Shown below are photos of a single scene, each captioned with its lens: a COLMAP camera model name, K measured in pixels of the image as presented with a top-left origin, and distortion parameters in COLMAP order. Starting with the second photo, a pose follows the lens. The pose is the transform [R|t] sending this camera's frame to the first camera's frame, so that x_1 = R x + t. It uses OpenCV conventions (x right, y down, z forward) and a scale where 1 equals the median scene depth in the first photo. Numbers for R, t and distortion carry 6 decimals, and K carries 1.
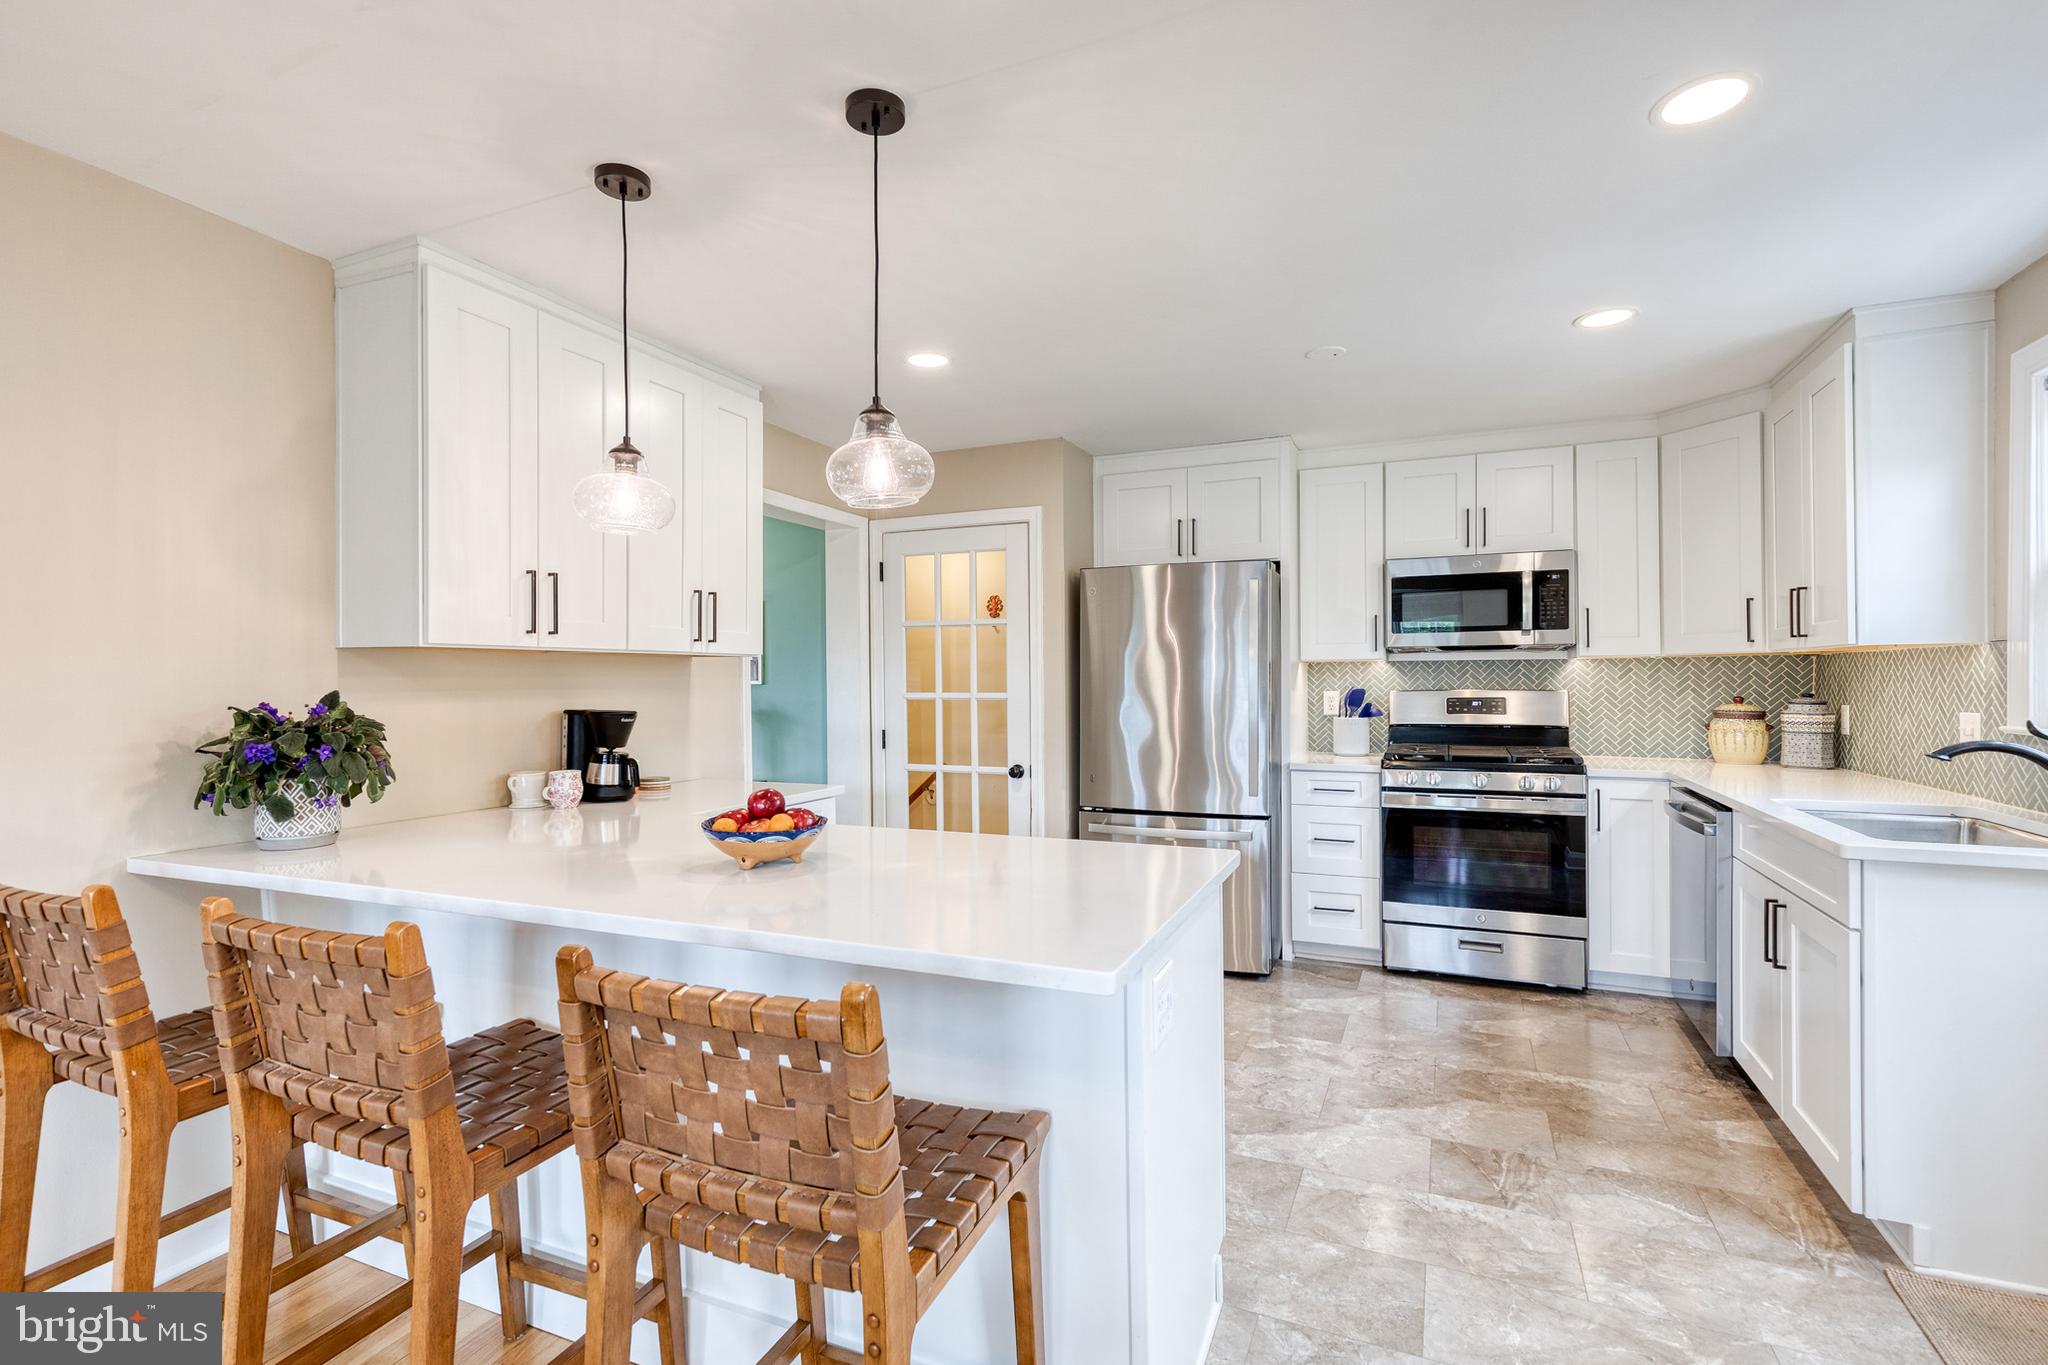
lens RADIAL K [[924.9, 0, 1045.3], [0, 924.9, 683.2], [0, 0, 1]] dist [0.010455, -0.000837]
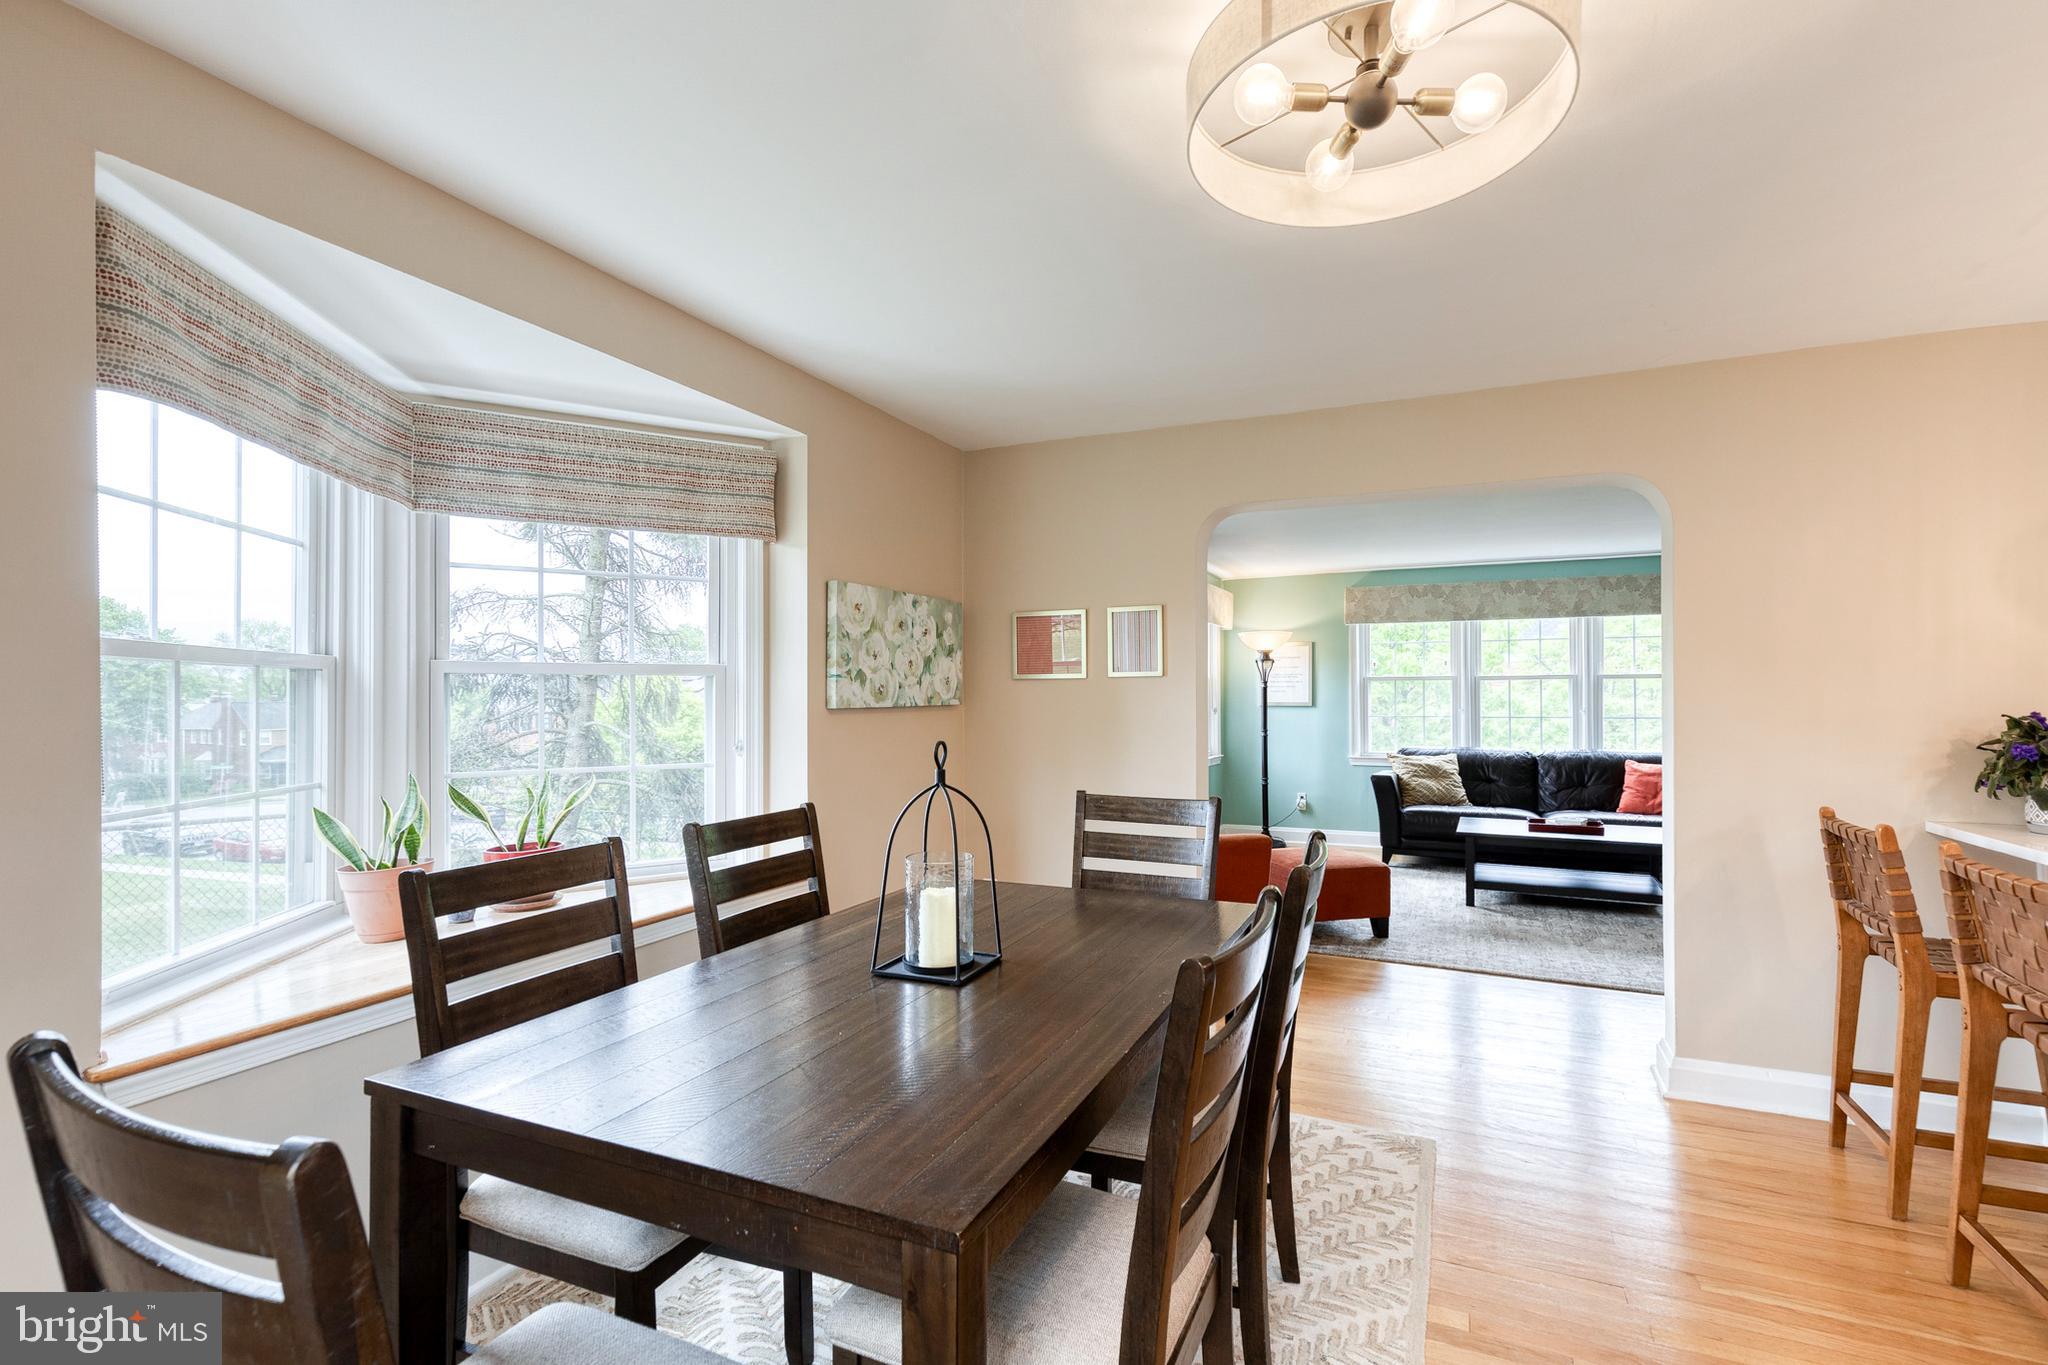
lens RADIAL K [[935.0, 0, 1047.6], [0, 935.0, 693.1], [0, 0, 1]] dist [0.009912, 0.000223]
pose [[-0.014019, 0.004709, -0.999891, 0.234005], [-0.001793, 0.999987, 0.004735, -0.004066], [0.999900, 0.001860, -0.014010, -0.153333]]
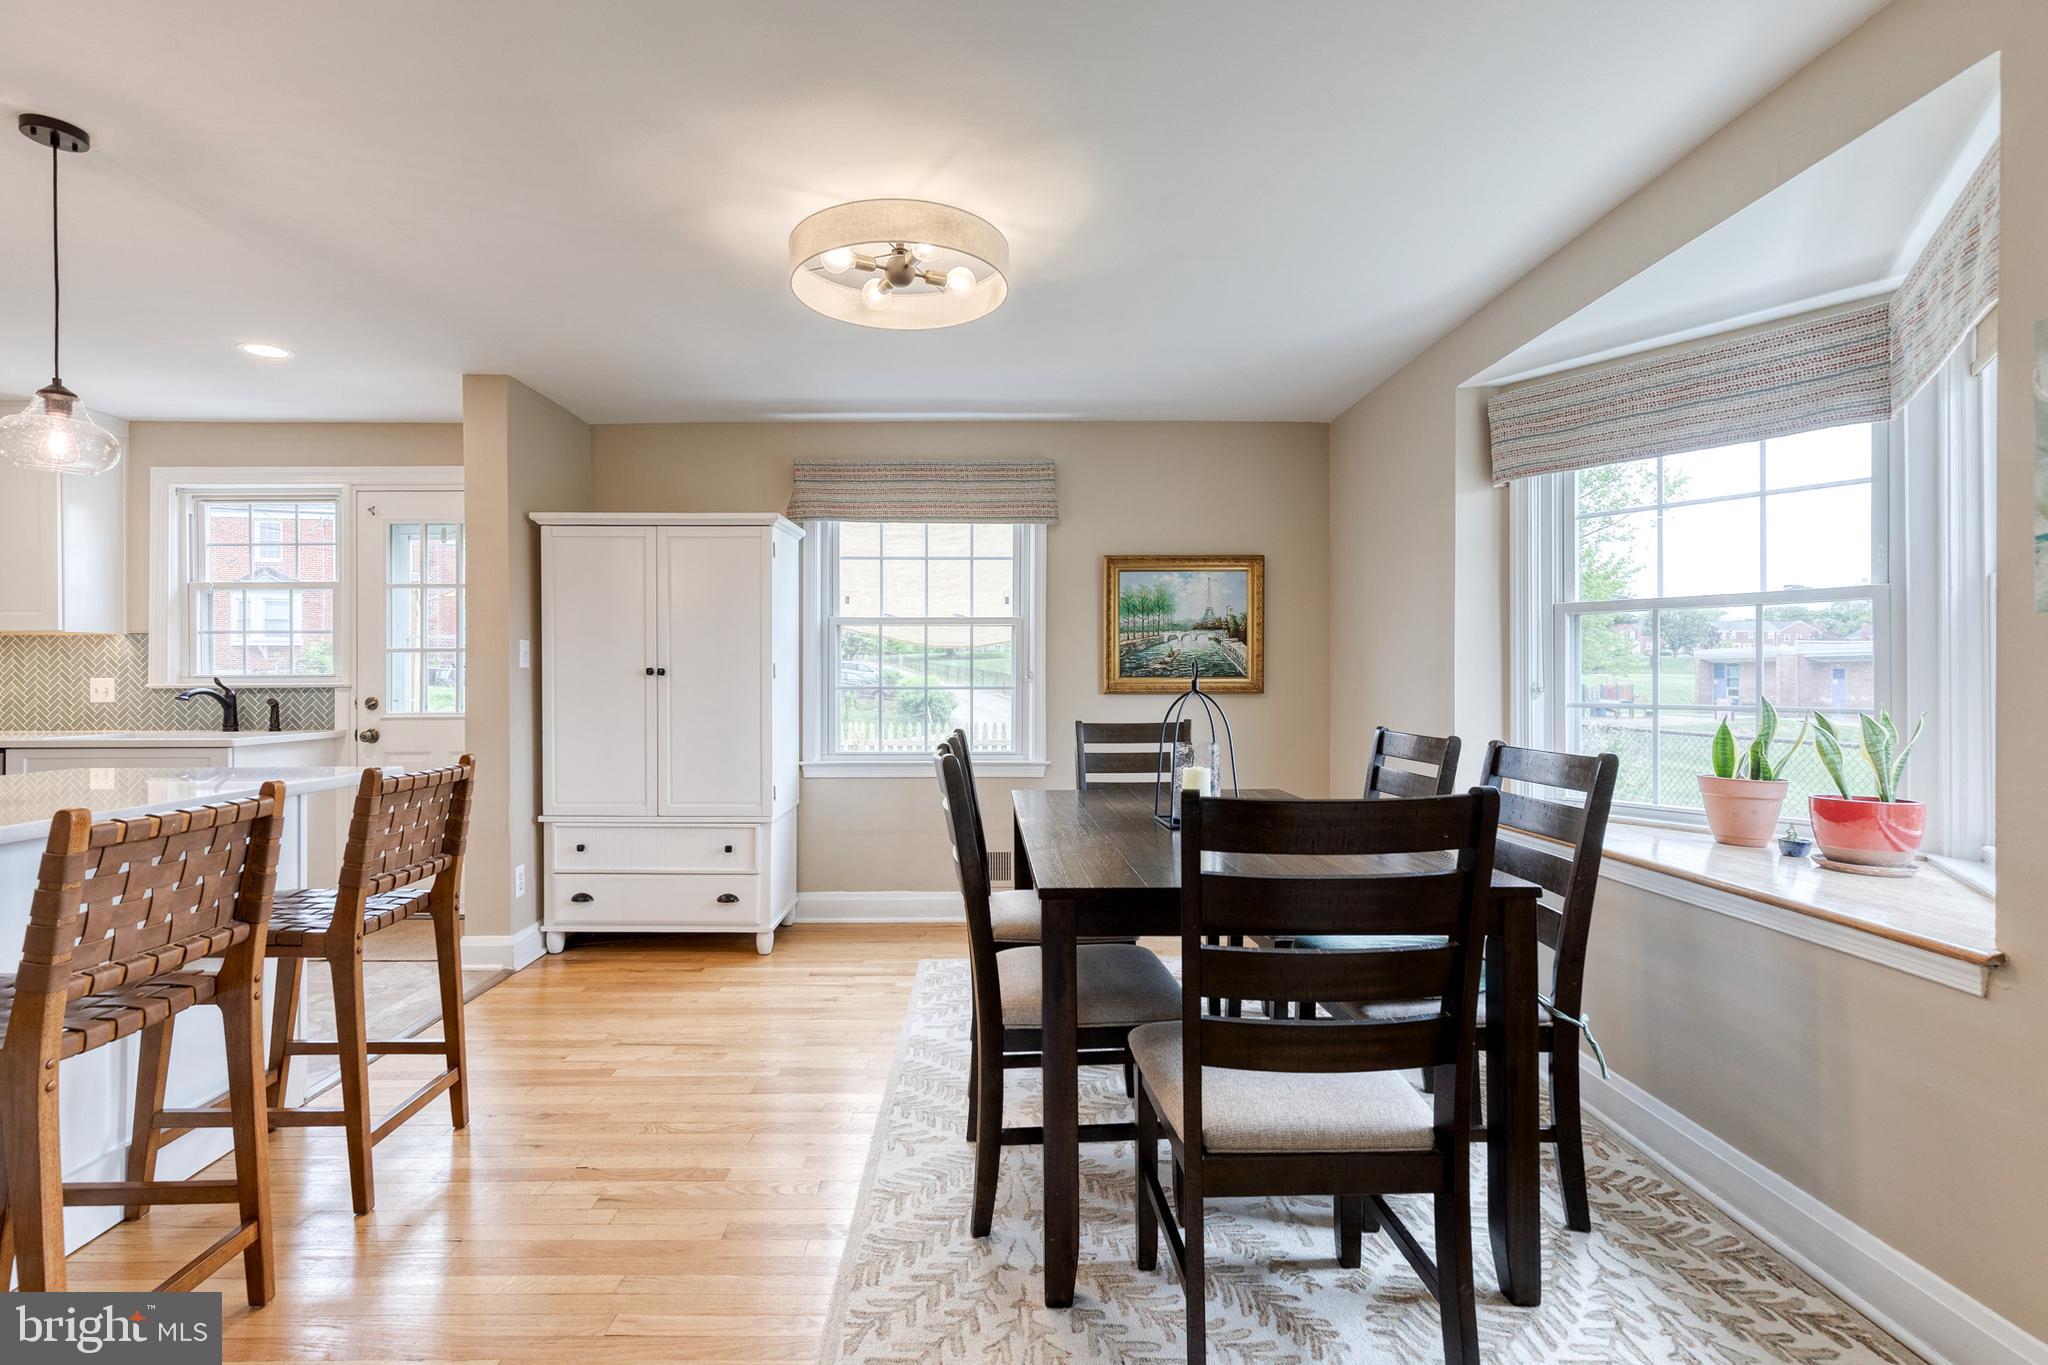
lens RADIAL K [[953.8, 0, 981.5], [0, 953.8, 674.5], [0, 0, 1]] dist [0.010916, -0.001064]
pose [[-0.380378, 0.012195, 0.924751, -0.812732], [0.007286, 0.999922, -0.010189, 0.039965], [-0.924802, 0.002862, -0.380437, 0.182935]]
